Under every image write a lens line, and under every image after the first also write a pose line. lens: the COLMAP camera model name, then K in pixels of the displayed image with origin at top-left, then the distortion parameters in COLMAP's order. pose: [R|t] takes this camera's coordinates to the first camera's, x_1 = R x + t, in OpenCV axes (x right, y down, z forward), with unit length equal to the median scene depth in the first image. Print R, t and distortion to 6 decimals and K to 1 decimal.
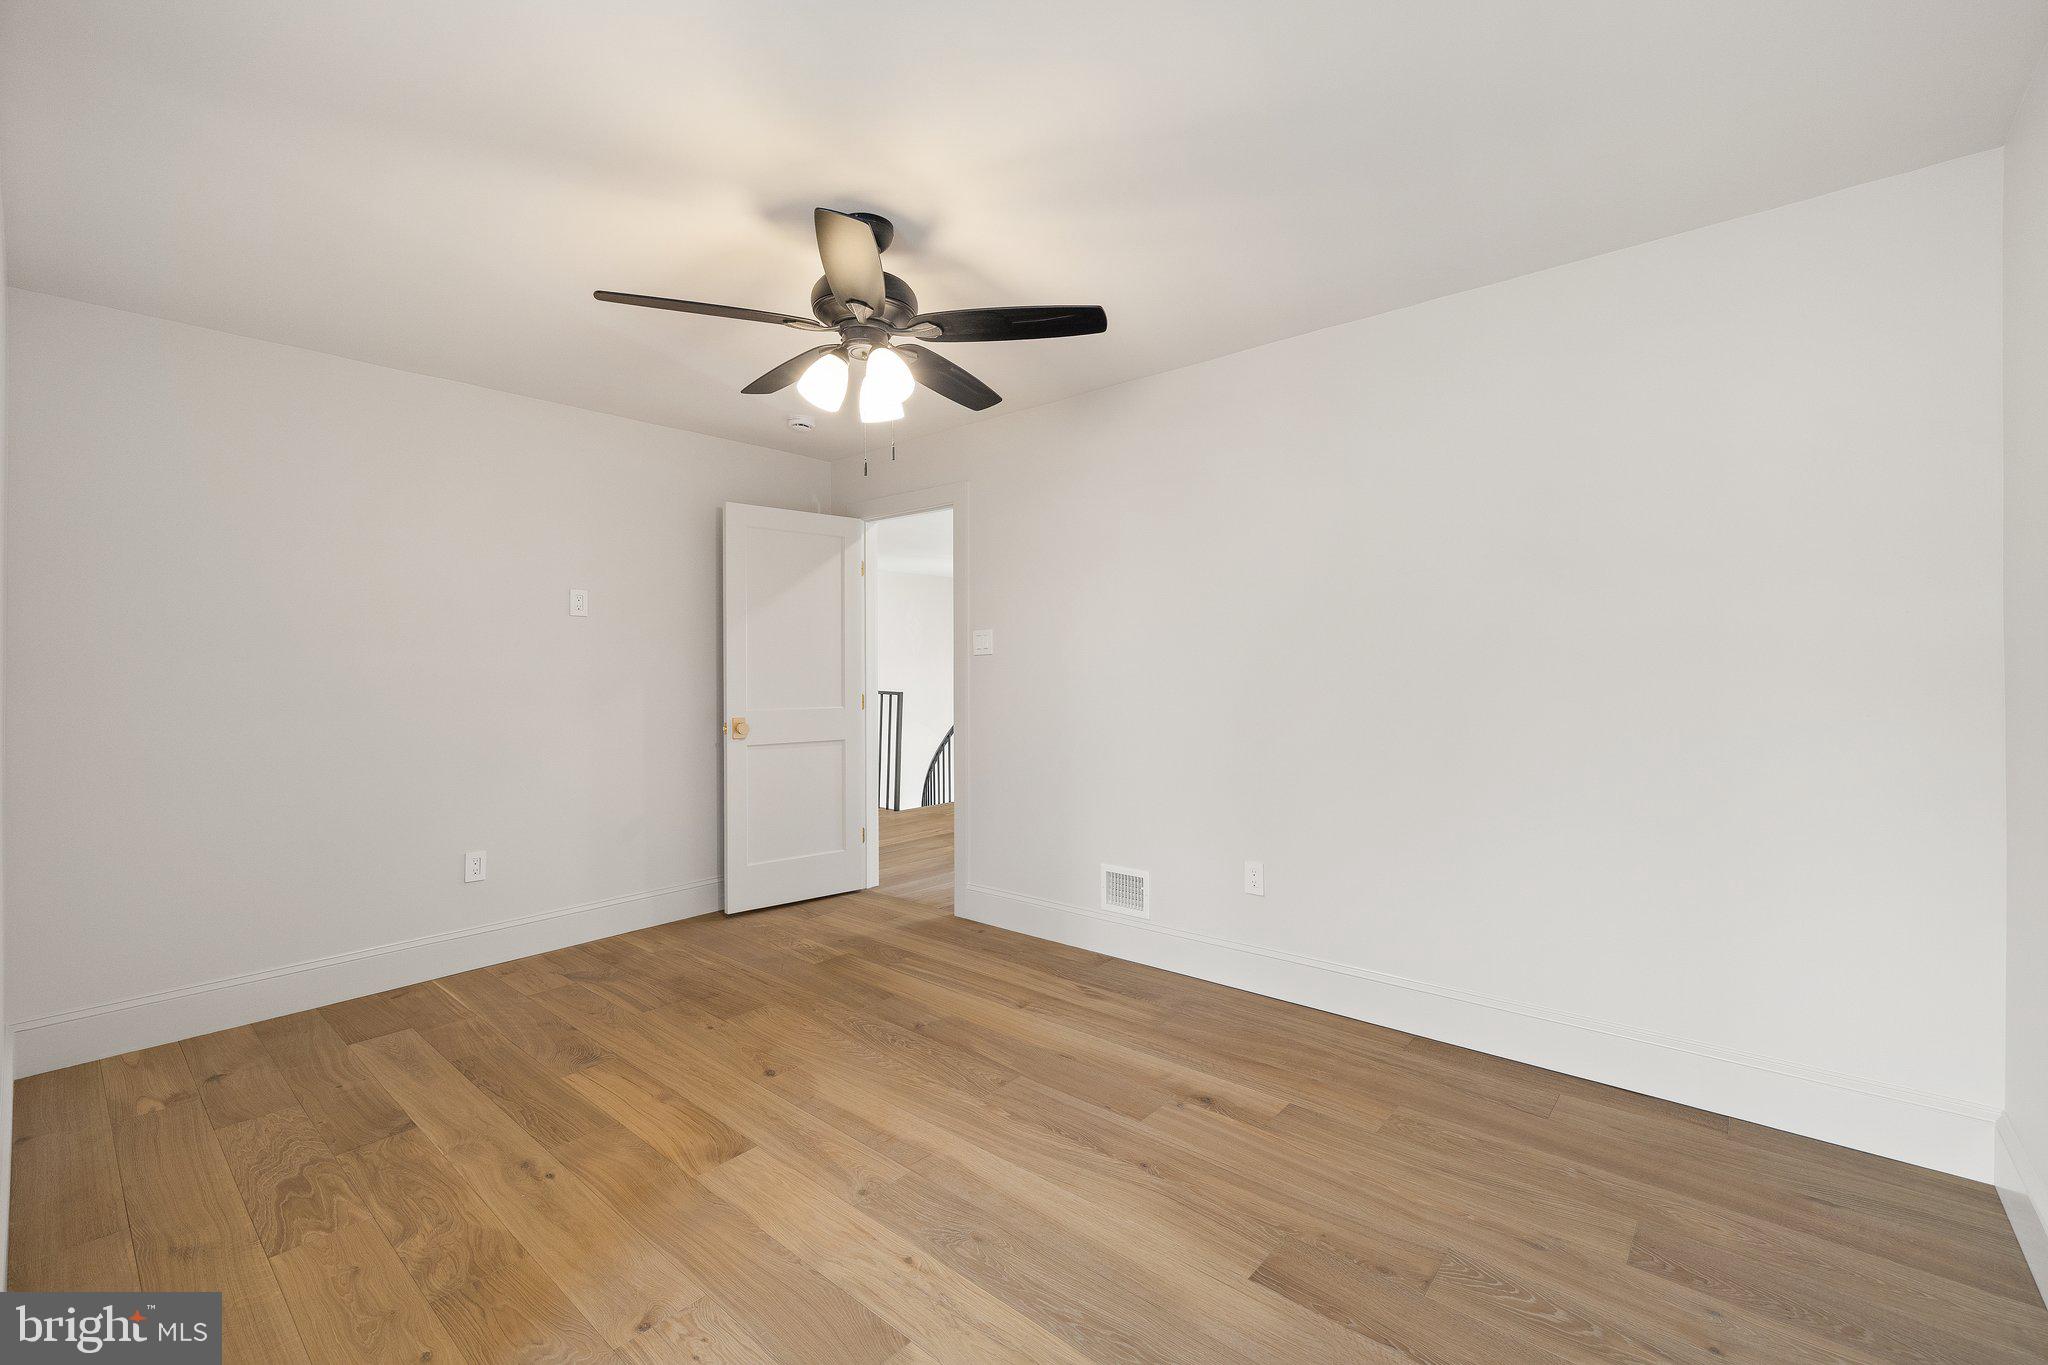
lens RADIAL K [[882.3, 0, 1026.0], [0, 882.3, 671.6], [0, 0, 1]] dist [0.002953, -0.000659]
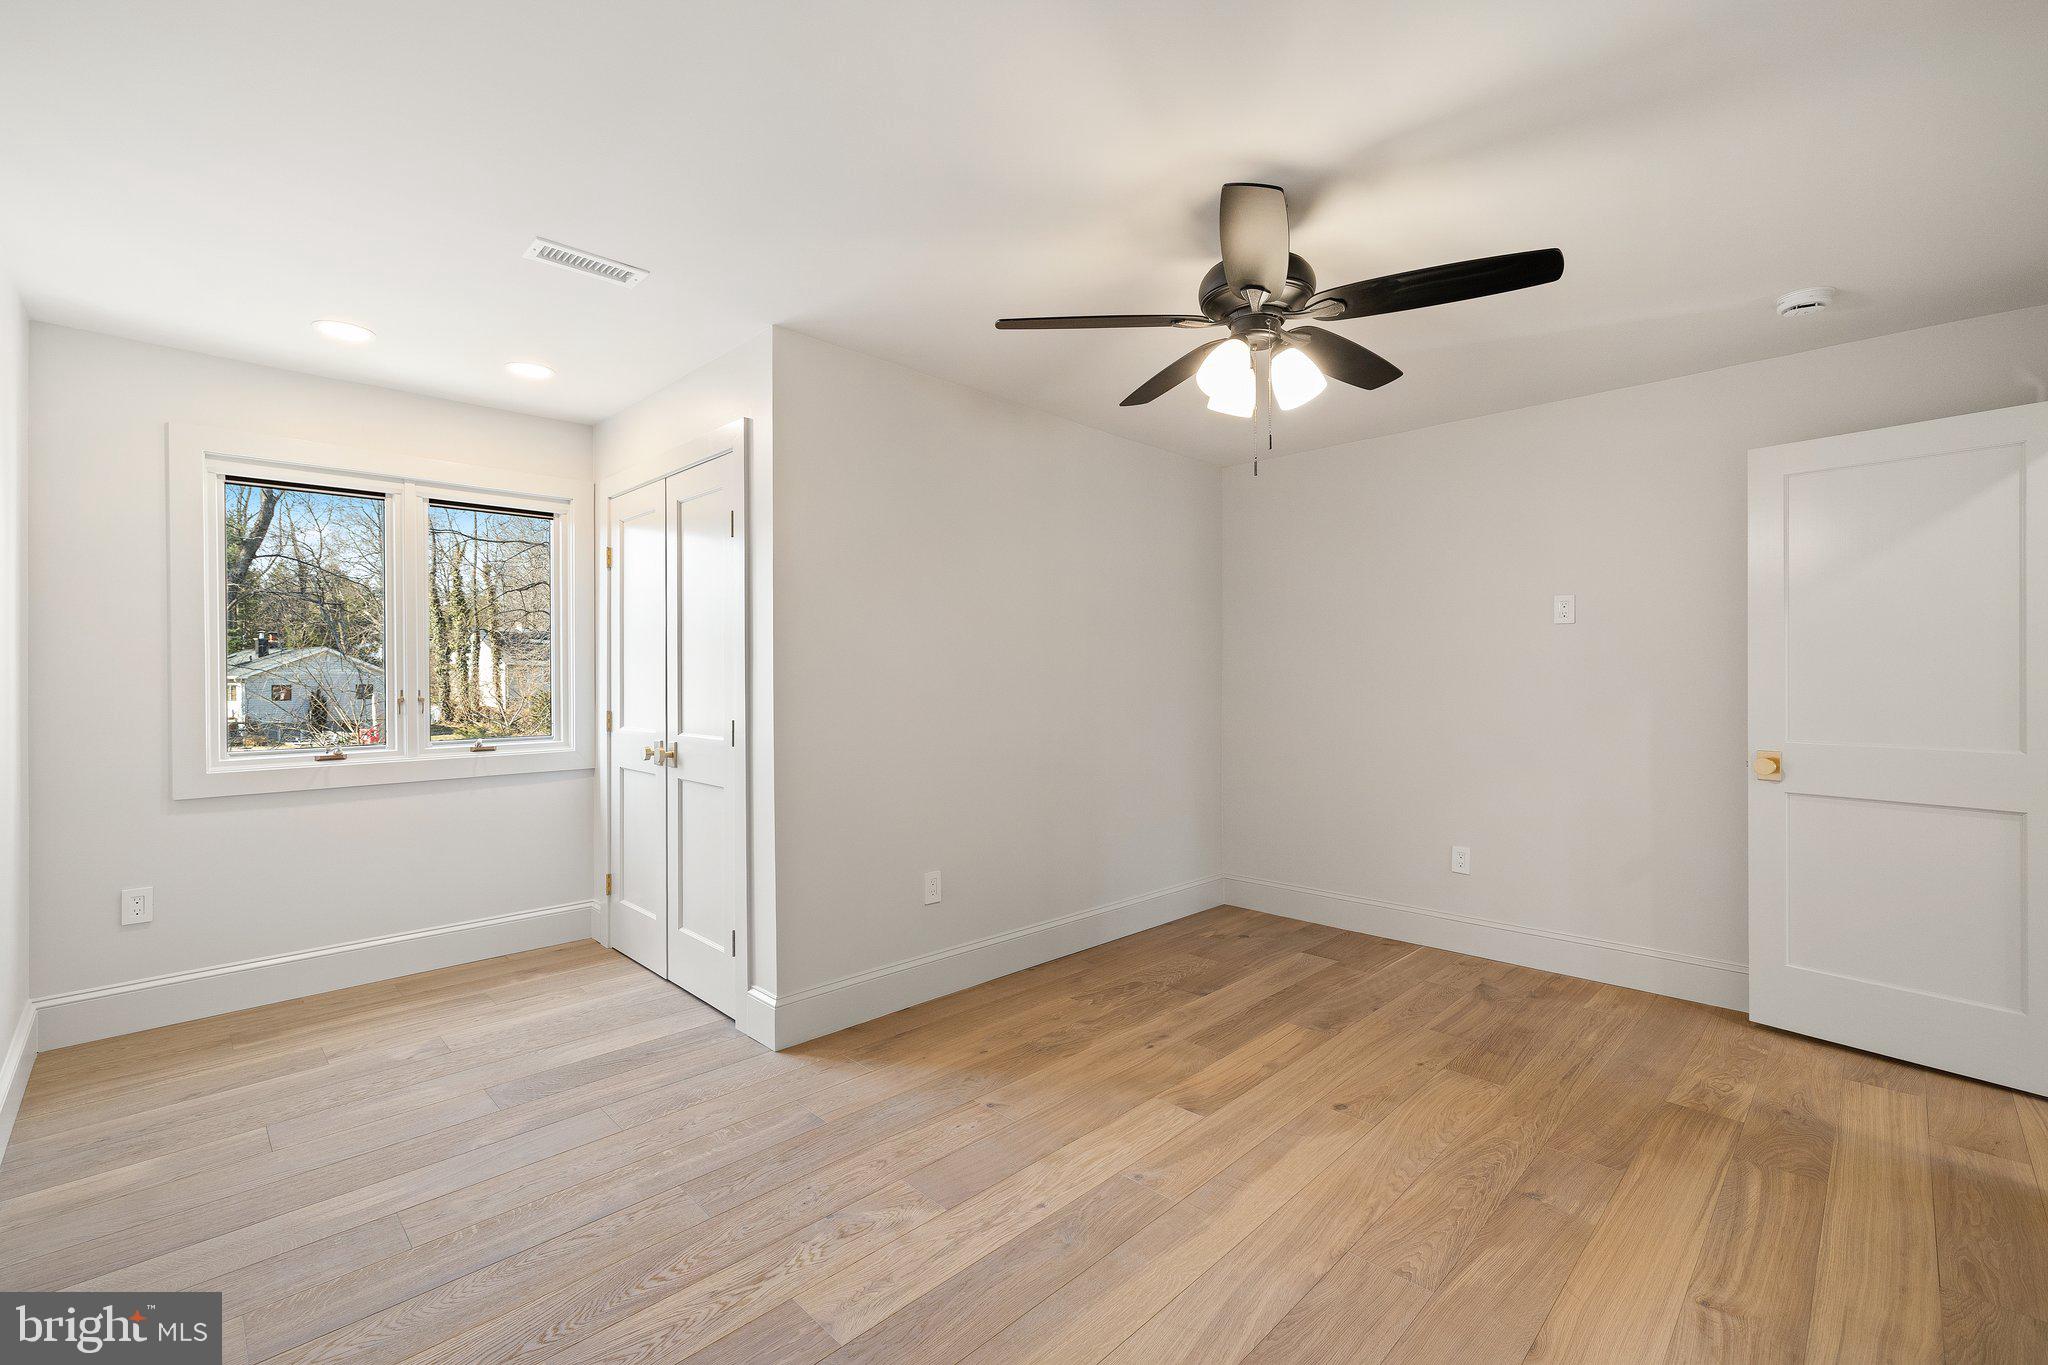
lens RADIAL K [[882.3, 0, 1028.2], [0, 882.3, 679.5], [0, 0, 1]] dist [0.002953, -0.000659]
pose [[-0.089719, 0.006821, -0.995944, 0.617920], [-0.005685, 0.999957, 0.007361, -0.008961], [0.995951, 0.006323, -0.089676, 0.677511]]
